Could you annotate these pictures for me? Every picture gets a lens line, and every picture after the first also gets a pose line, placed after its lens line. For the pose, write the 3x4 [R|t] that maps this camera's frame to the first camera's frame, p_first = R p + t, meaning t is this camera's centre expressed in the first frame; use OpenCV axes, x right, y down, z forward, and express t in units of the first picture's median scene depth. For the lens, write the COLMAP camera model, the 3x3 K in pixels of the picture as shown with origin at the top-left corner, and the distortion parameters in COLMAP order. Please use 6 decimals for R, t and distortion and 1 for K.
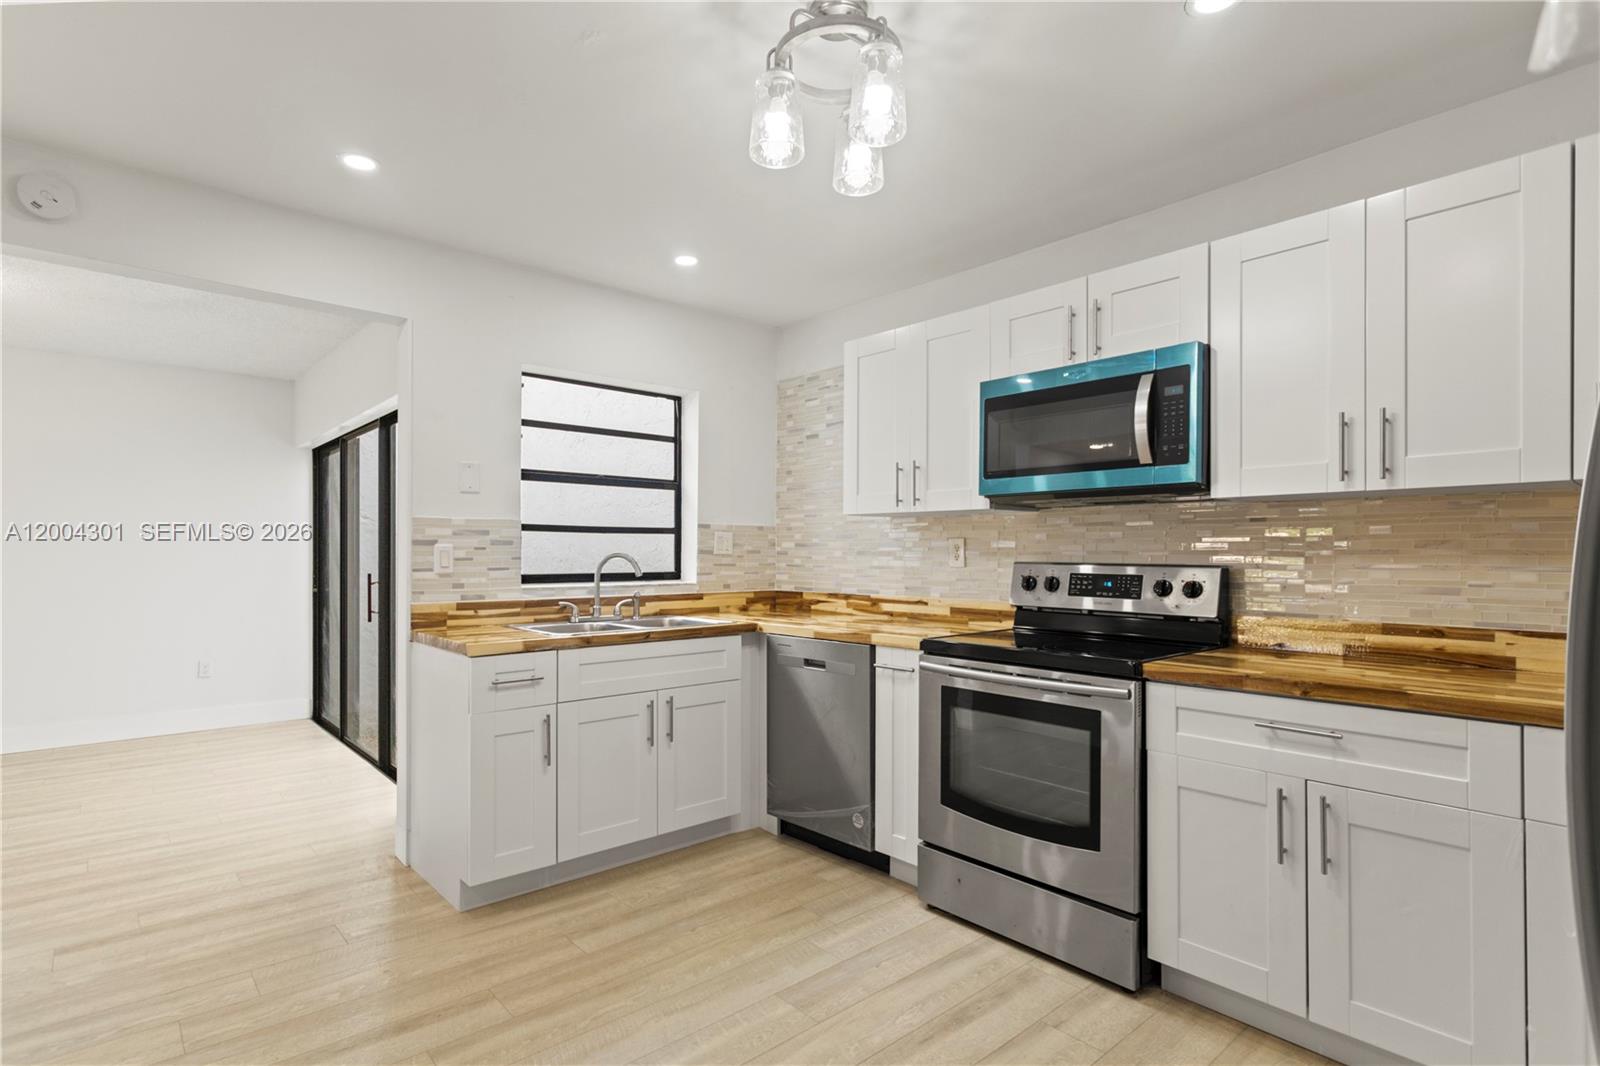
lens RADIAL K [[791.0, 0, 799.8], [0, 791.0, 552.0], [0, 0, 1]] dist [0.002341, 0.000424]
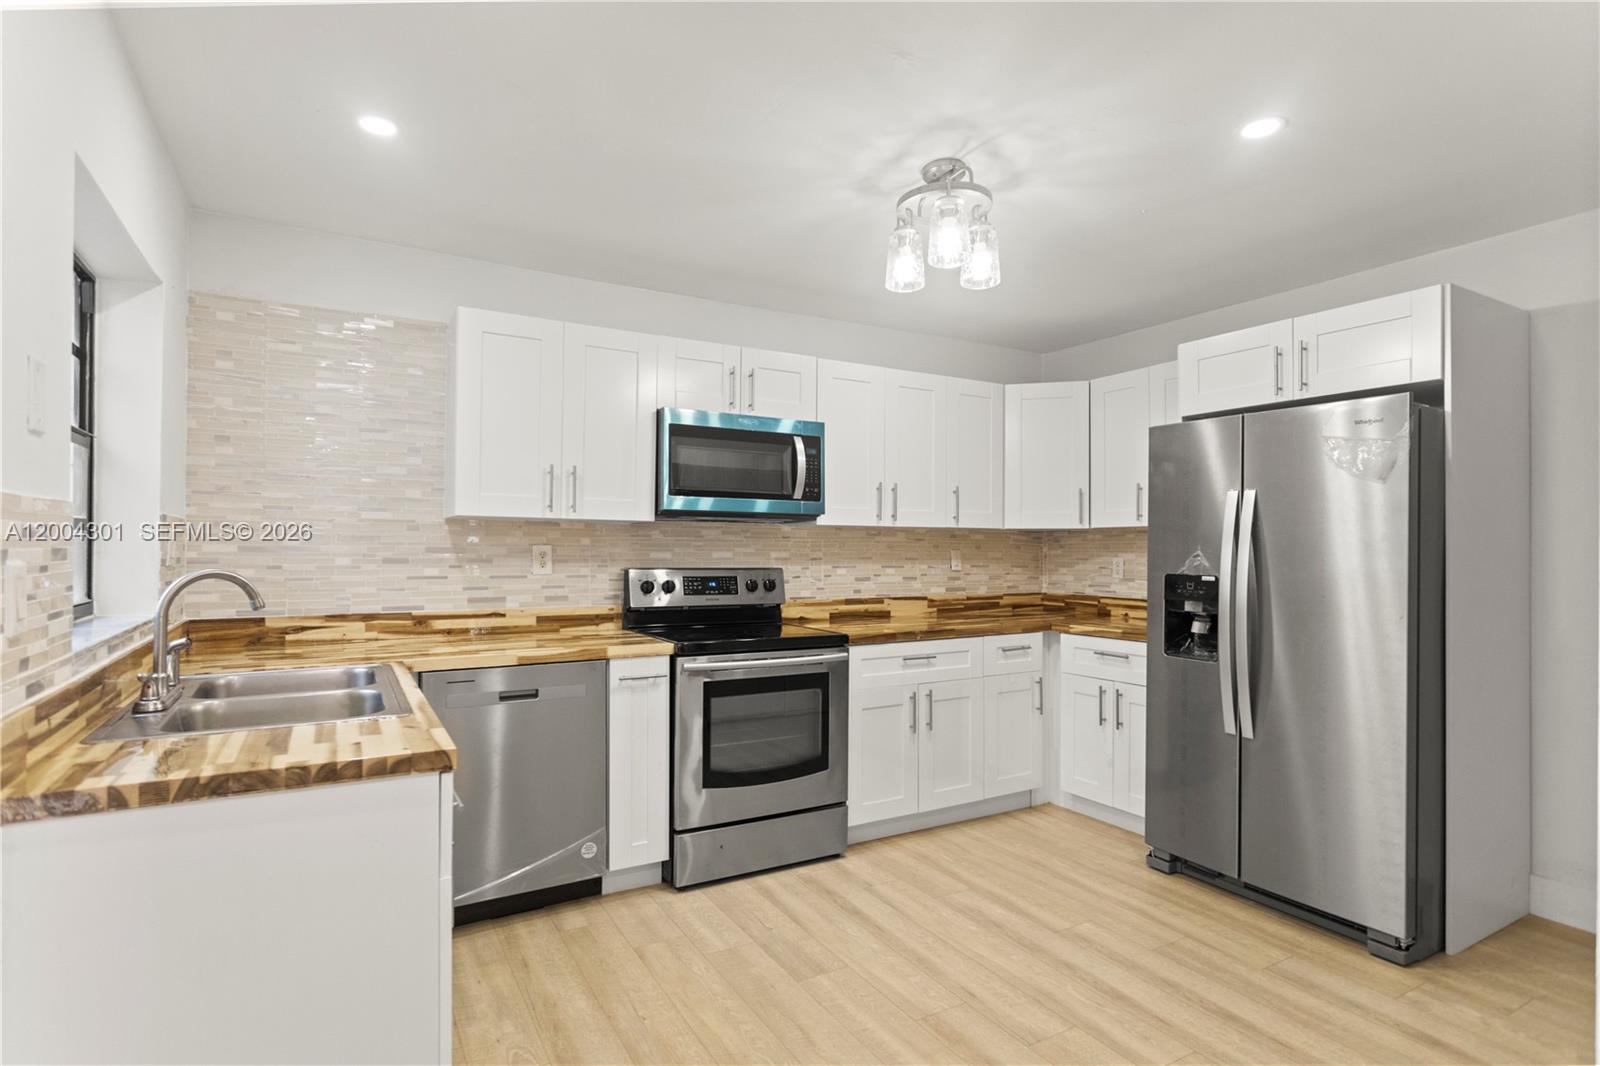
lens RADIAL K [[765.8, 0, 800.8], [0, 765.8, 548.3], [0, 0, 1]] dist [-0.001546, -0.000126]
pose [[0.224587, 0.000676, 0.974454, -0.786620], [-0.007173, 0.999974, 0.000959, -0.019583], [-0.974428, -0.007205, 0.224586, 0.584295]]
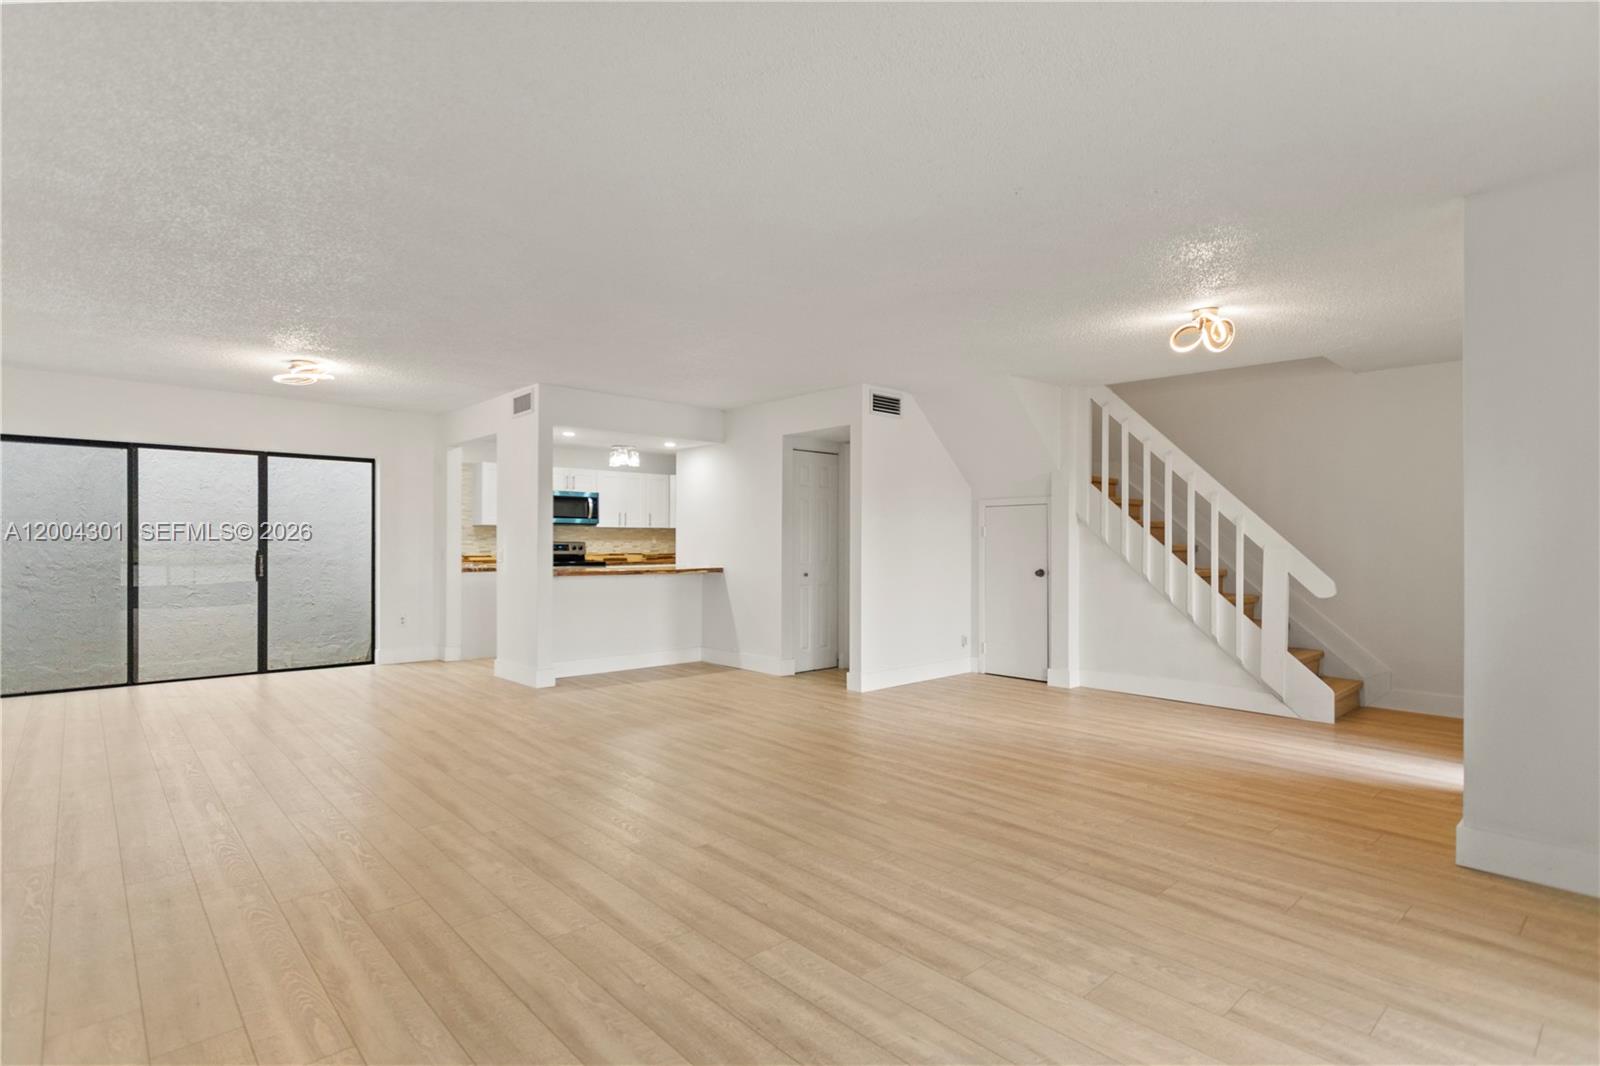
lens RADIAL K [[805.8, 0, 791.6], [0, 805.8, 574.4], [0, 0, 1]] dist [0.002251, 0.000138]
pose [[-0.001723, -0.039879, 0.999203, -3.431062], [-0.004218, 0.999196, 0.039872, 0.013404], [-0.999990, -0.004146, -0.001890, -0.086224]]
